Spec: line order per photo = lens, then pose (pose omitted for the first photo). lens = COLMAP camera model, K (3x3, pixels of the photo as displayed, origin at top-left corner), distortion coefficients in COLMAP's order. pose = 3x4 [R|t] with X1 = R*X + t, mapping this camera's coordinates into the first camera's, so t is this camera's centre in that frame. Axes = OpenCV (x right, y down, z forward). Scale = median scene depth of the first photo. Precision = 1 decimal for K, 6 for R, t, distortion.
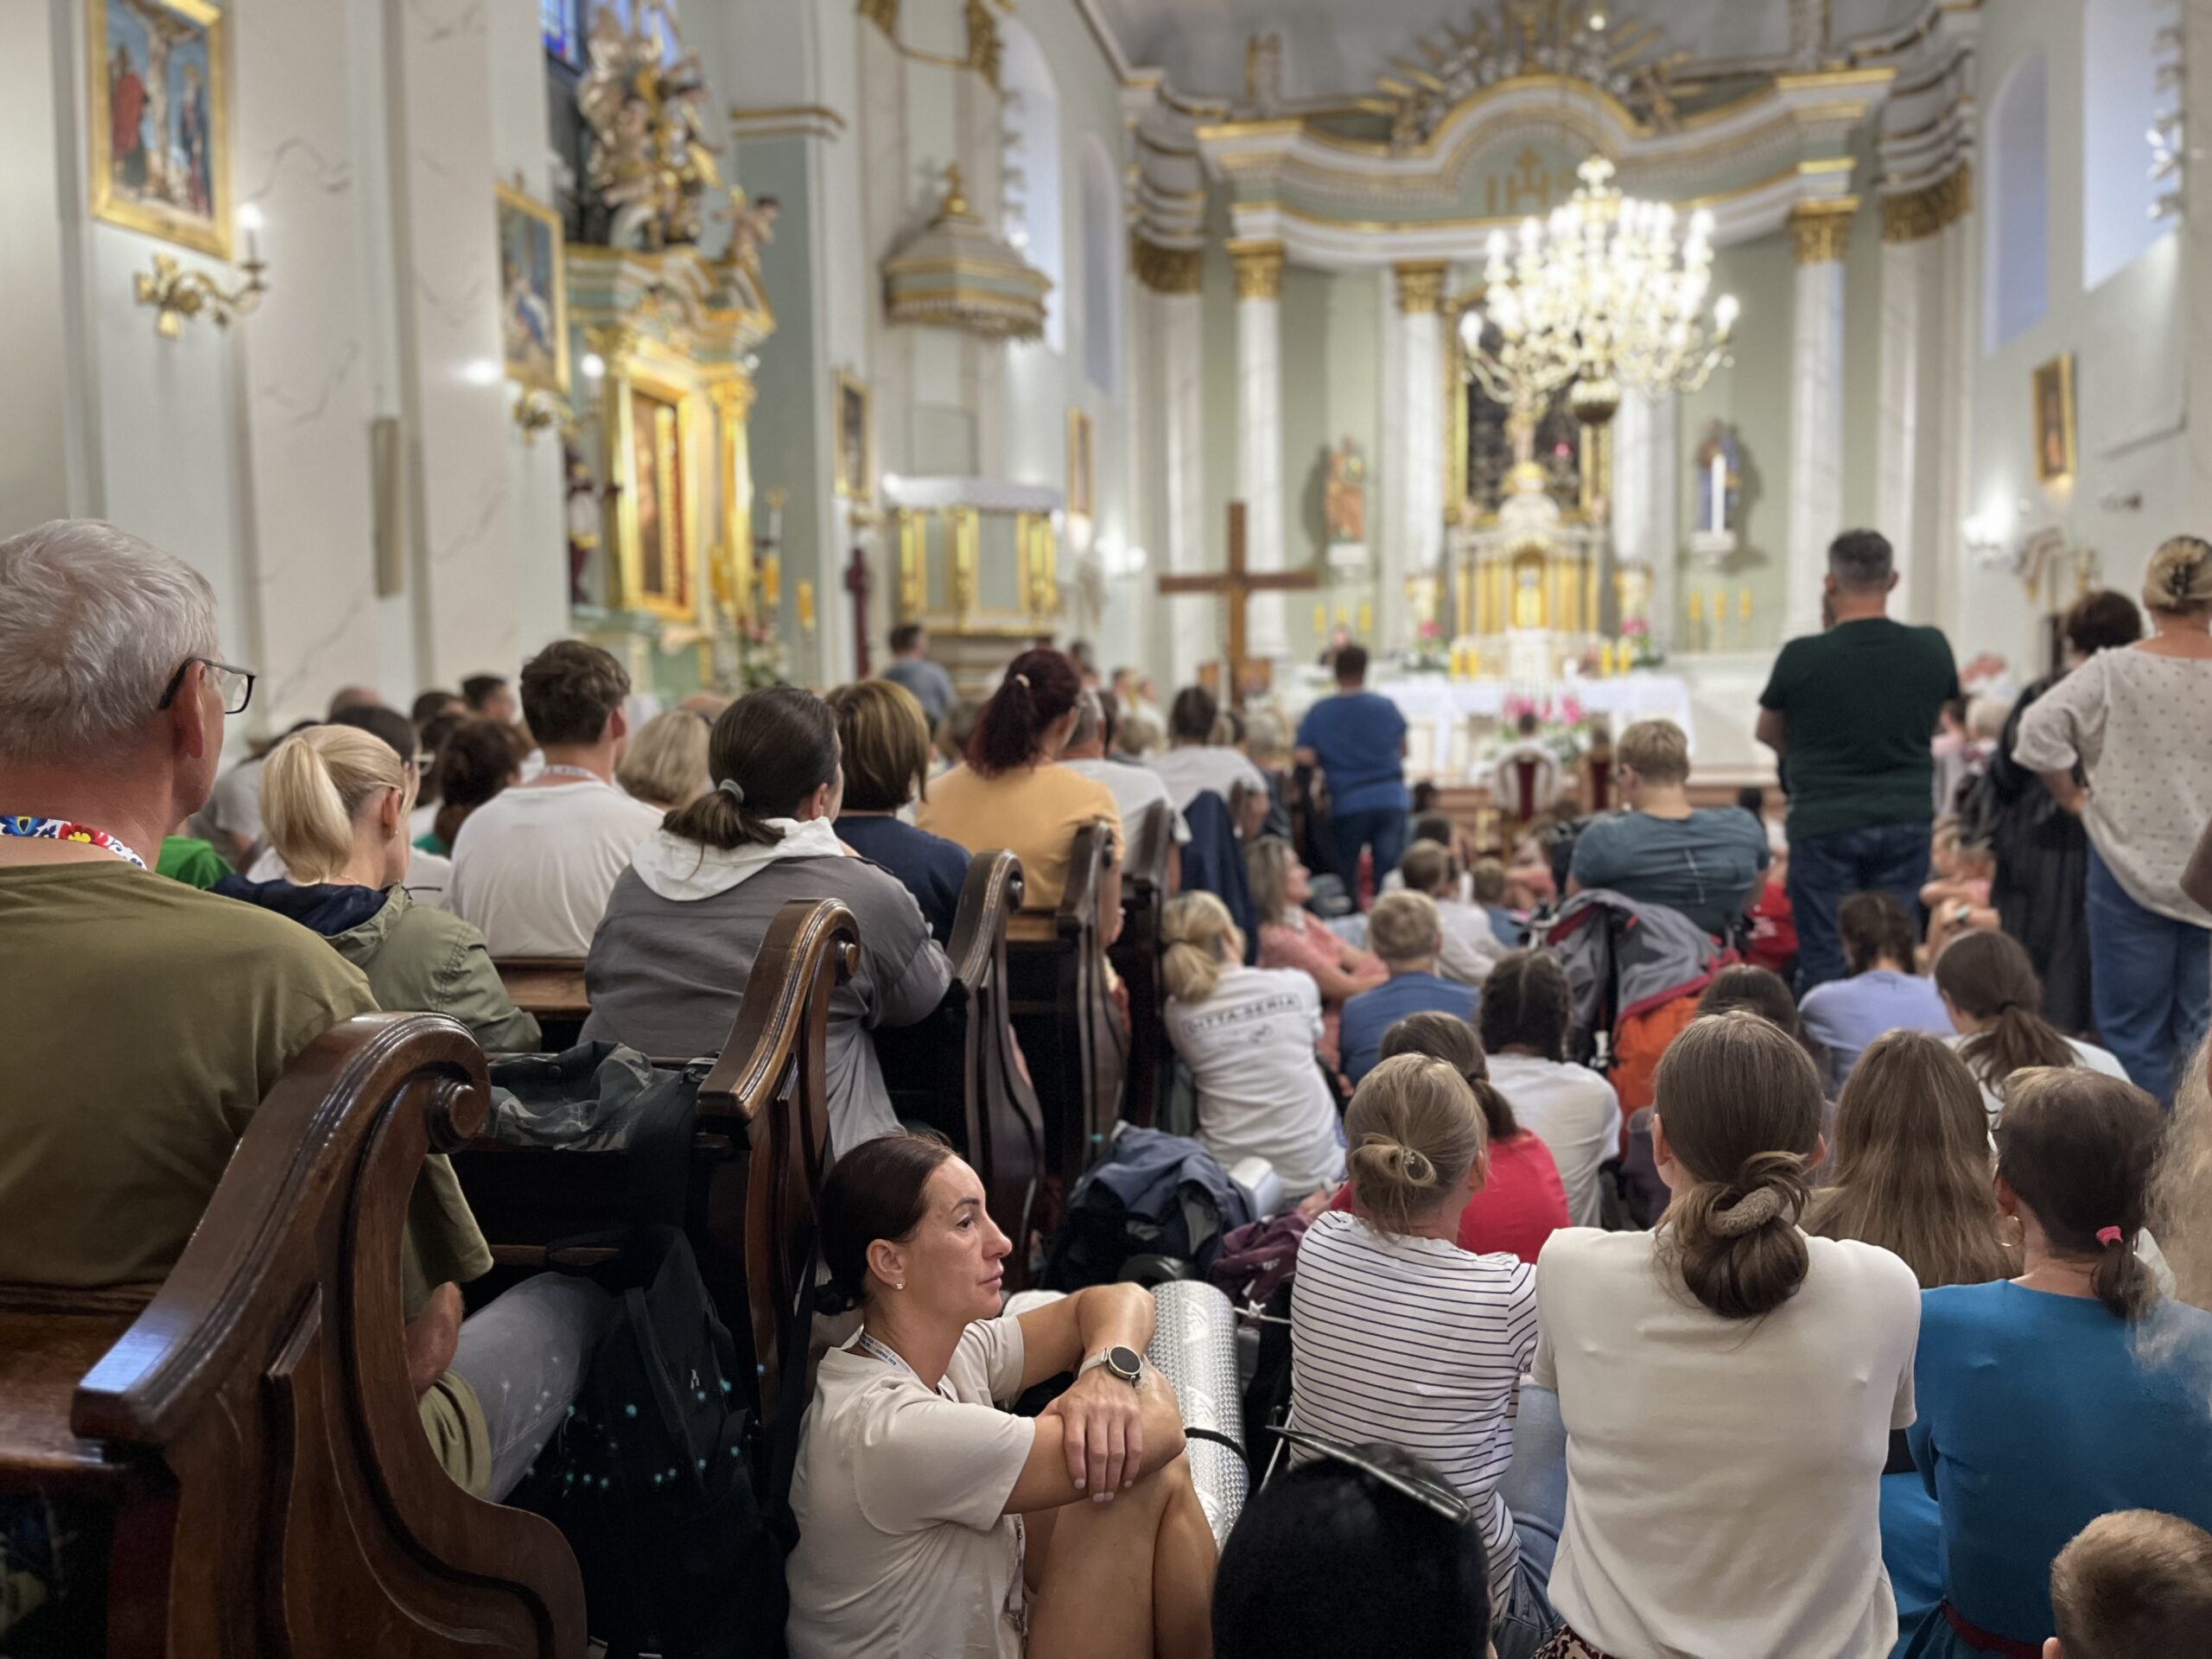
lens RADIAL K [[1688.2, 0, 1102.8], [0, 1688.2, 813.7], [0, 0, 1]] dist [0.108311, -0.163297]
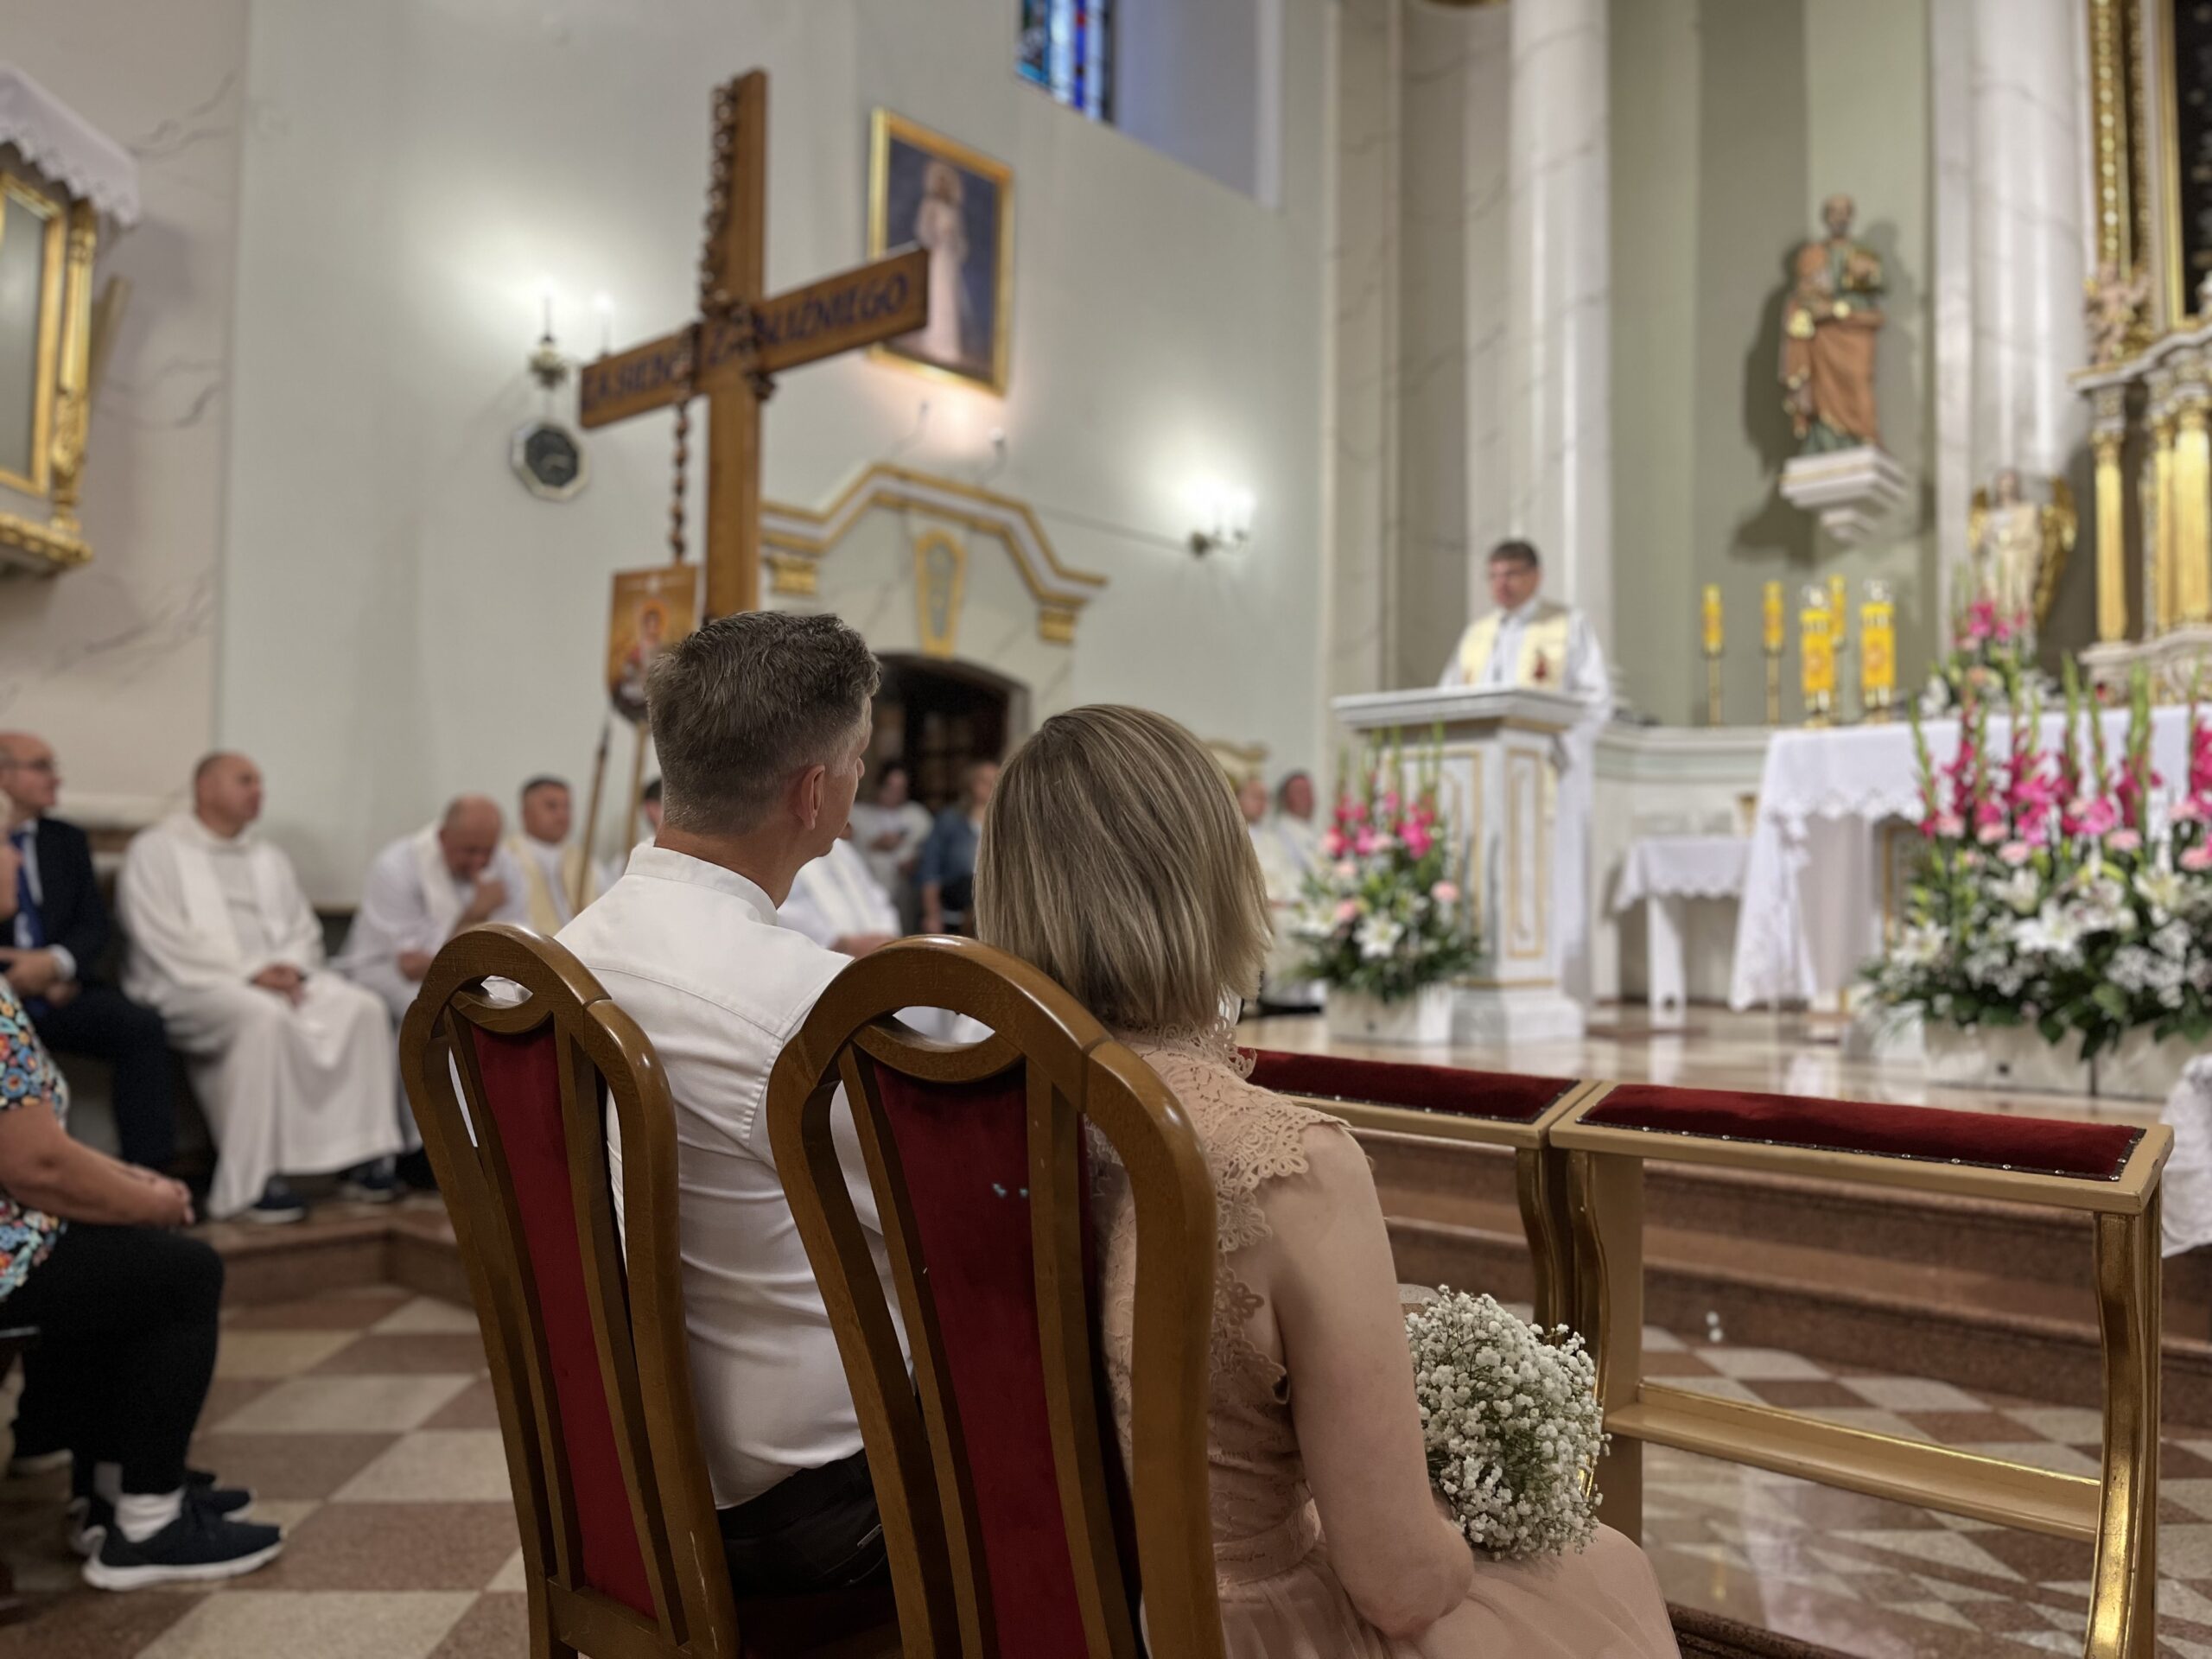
lens RADIAL K [[1688.2, 0, 1102.8], [0, 1688.2, 813.7], [0, 0, 1]] dist [0.108311, -0.163297]
pose [[0.855577, -0.002031, -0.517671, 0.221104], [-0.054394, 0.994104, -0.093800, -0.024382], [0.514810, 0.108411, 0.850422, 0.603943]]
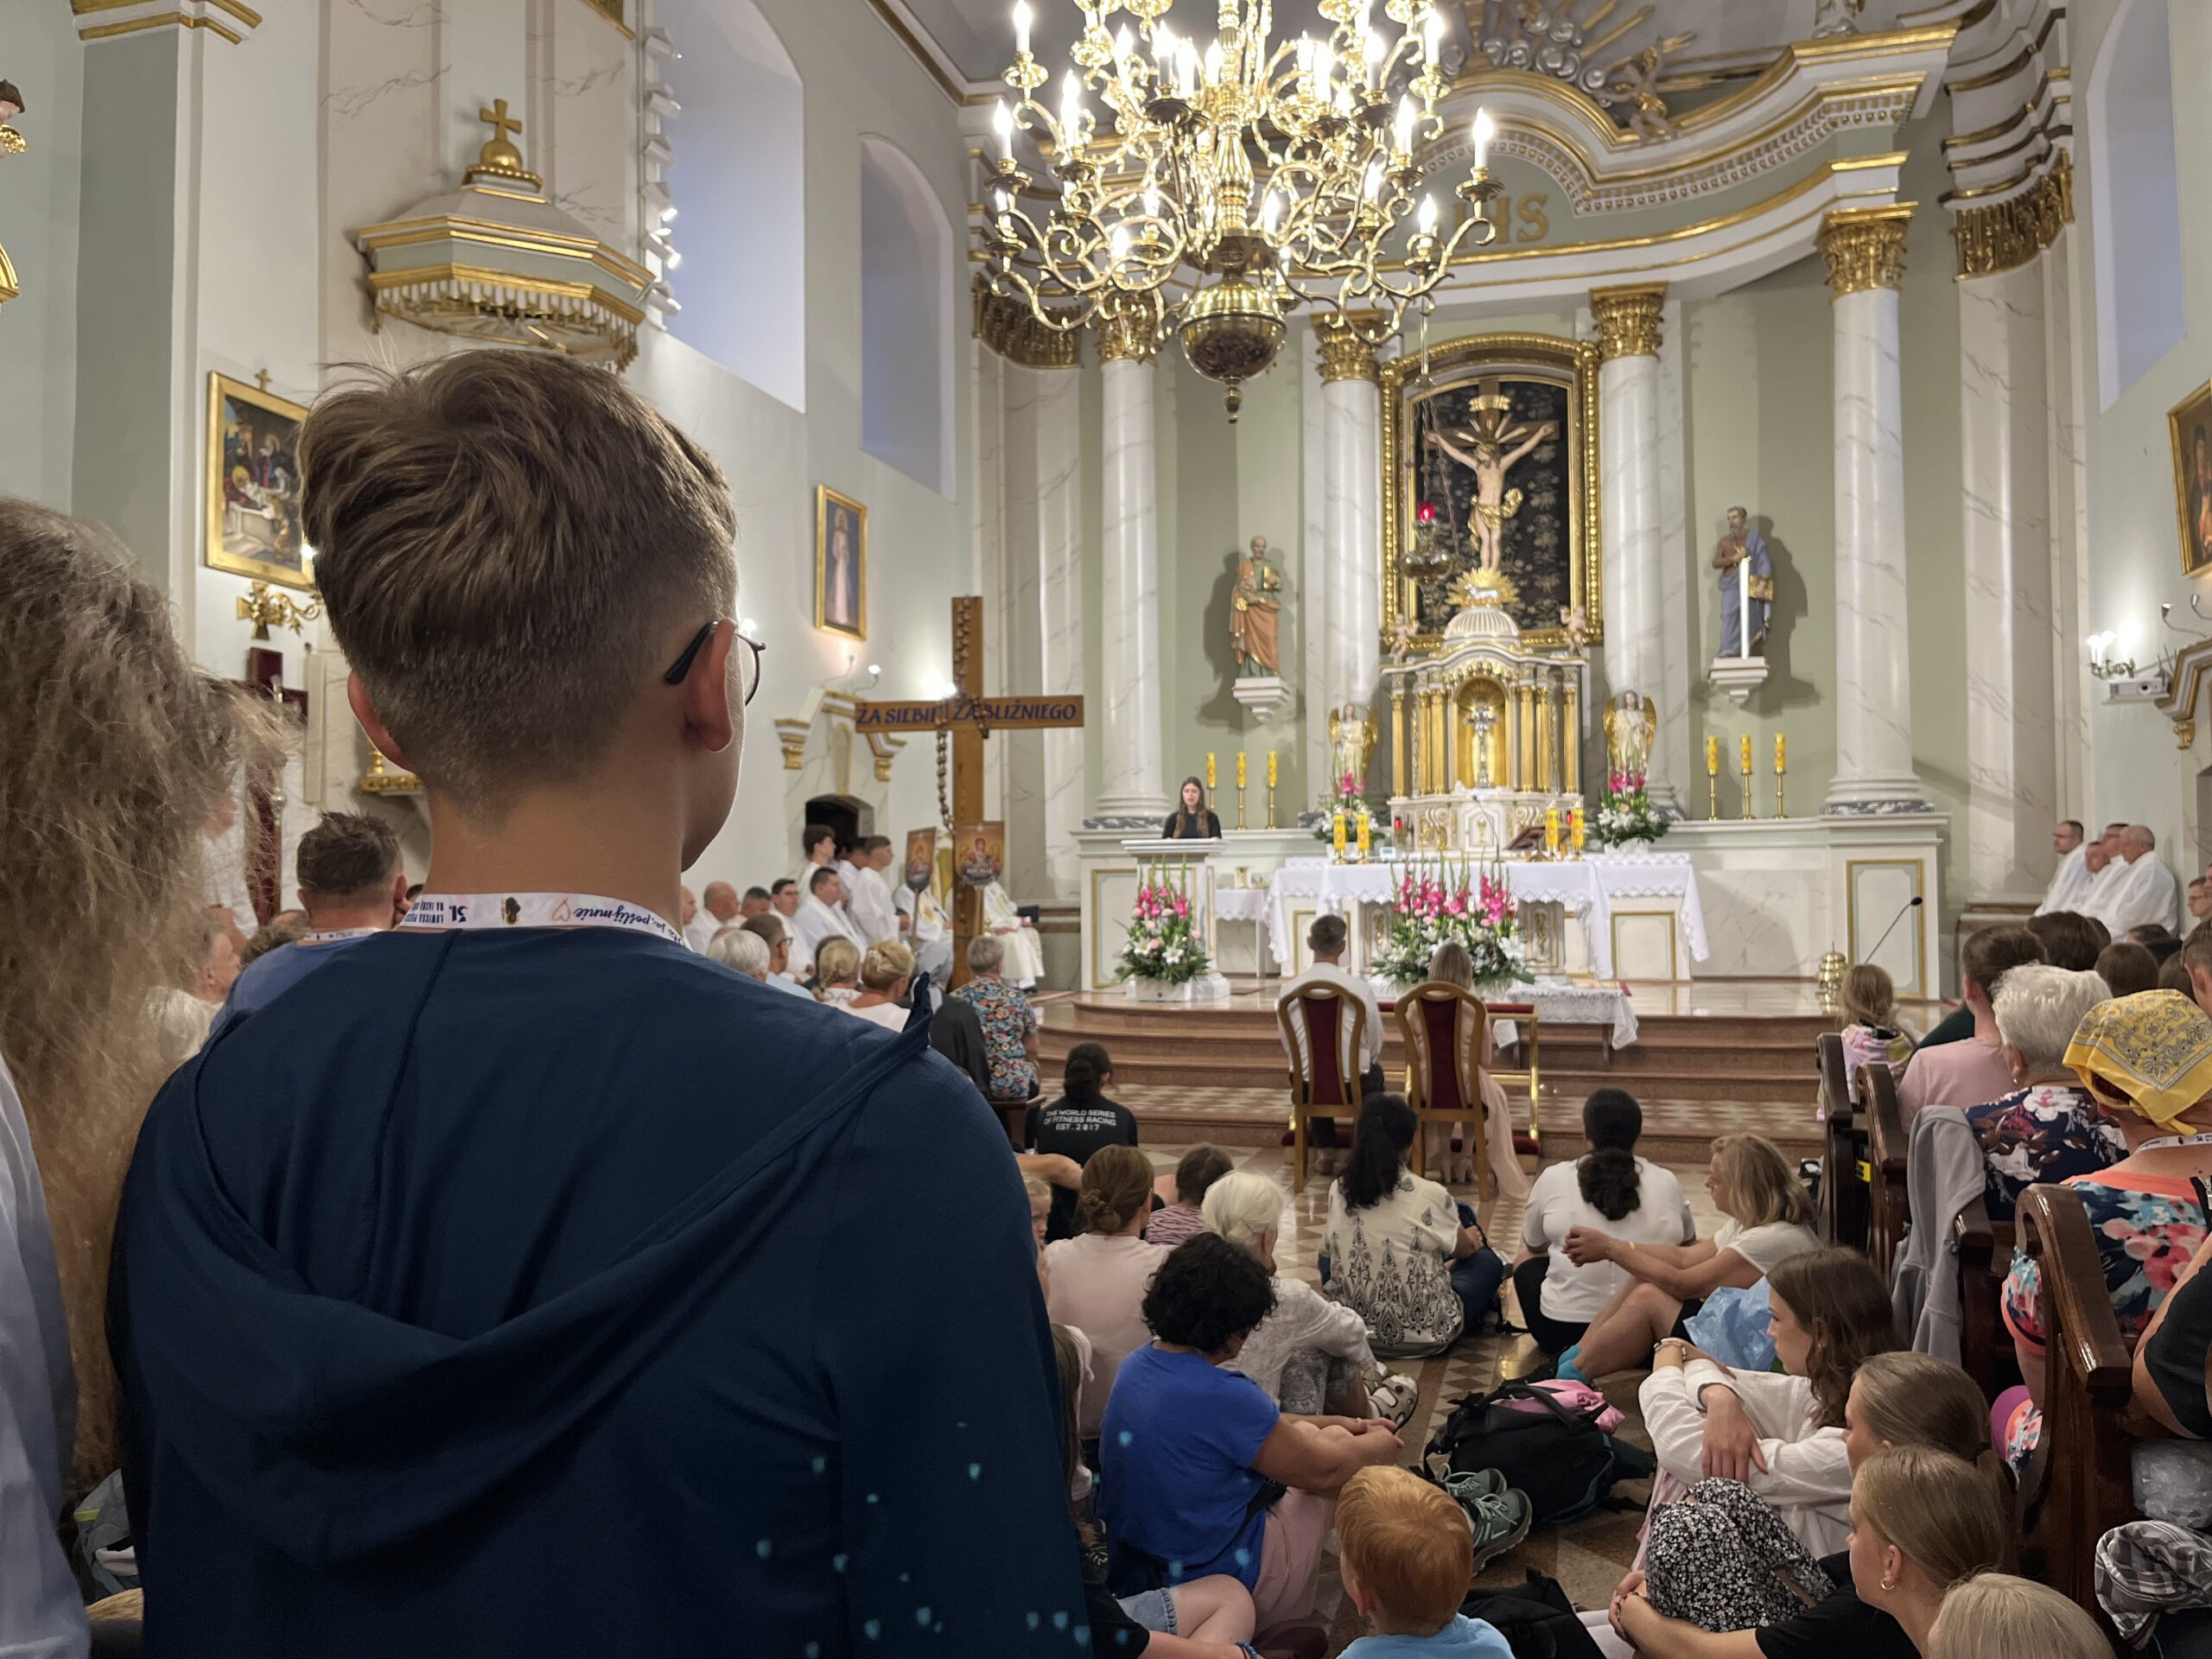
lens RADIAL K [[1653.1, 0, 1106.0], [0, 1653.1, 829.5], [0, 0, 1]] dist [0.039527, -0.084216]
pose [[0.996111, 0.003331, -0.088047, 0.150153], [-0.010855, 0.996312, -0.085111, -0.026654], [0.087439, 0.085736, 0.992474, 0.274315]]
